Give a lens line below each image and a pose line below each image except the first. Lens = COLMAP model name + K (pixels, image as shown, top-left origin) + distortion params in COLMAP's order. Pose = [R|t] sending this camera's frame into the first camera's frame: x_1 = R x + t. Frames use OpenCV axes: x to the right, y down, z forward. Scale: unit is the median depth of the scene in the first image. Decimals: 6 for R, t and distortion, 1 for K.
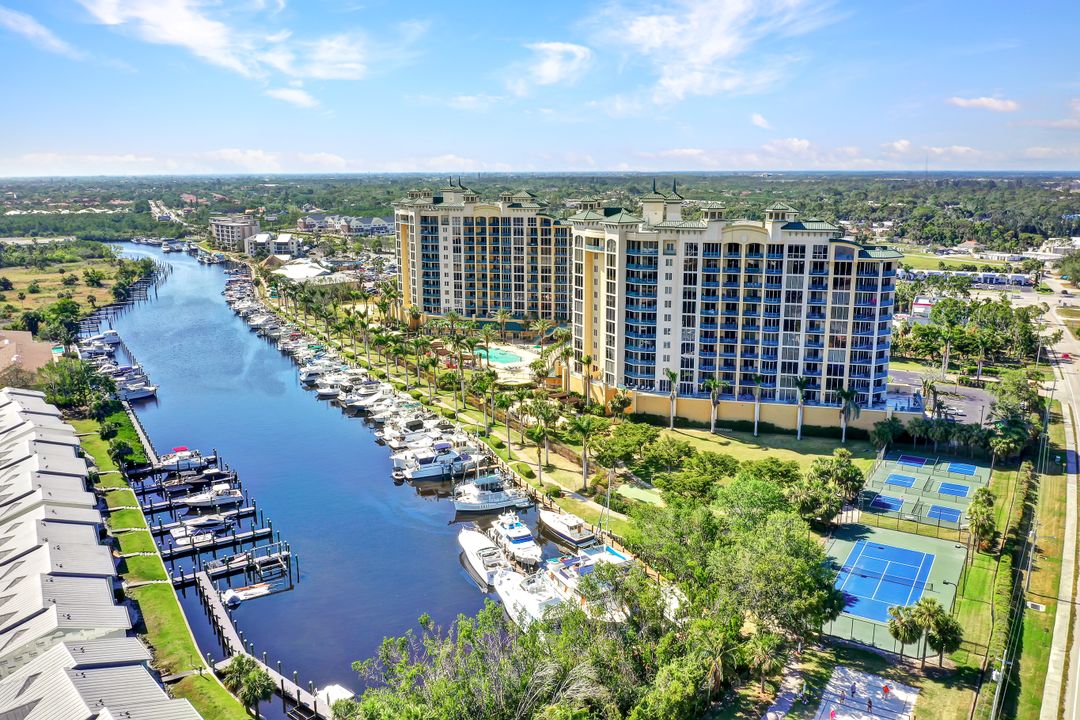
lens RADIAL K [[853.3, 0, 540.0], [0, 853.3, 360.0], [0, 0, 1]] dist [-0.025834, 0.002301]
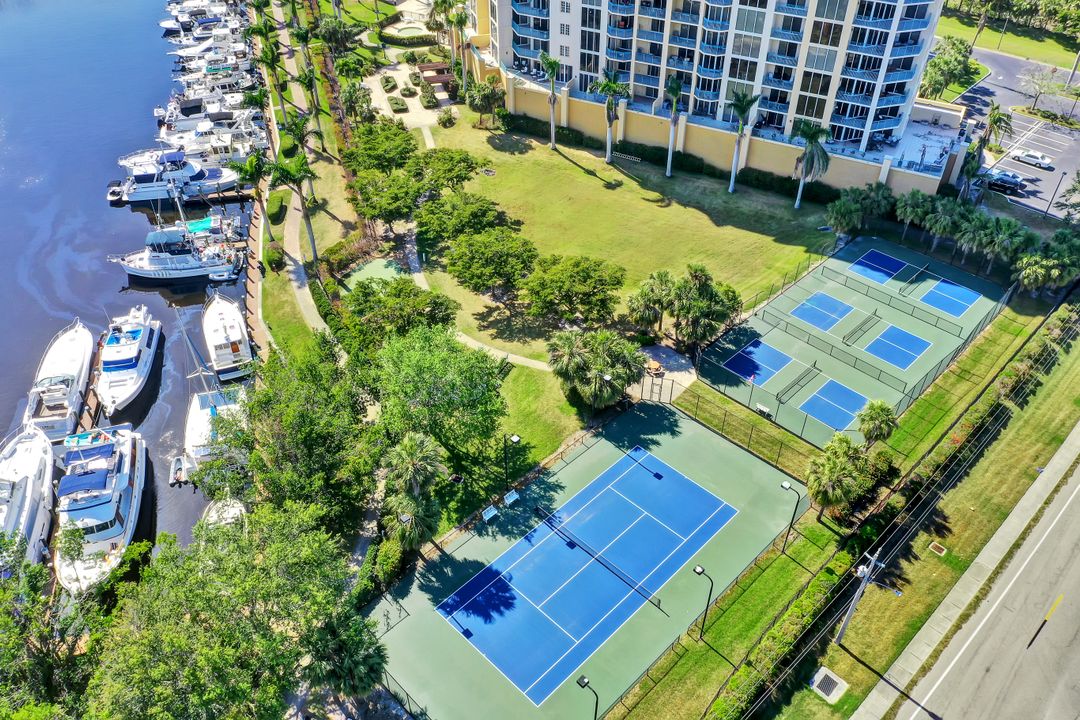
lens RADIAL K [[853.3, 0, 540.0], [0, 853.3, 360.0], [0, 0, 1]] dist [-0.025834, 0.002301]
pose [[0.973232, 0.151020, -0.173239, 0.296043], [-0.053846, 0.882647, 0.466941, -0.084367], [0.223426, -0.445114, 0.867153, 0.365008]]
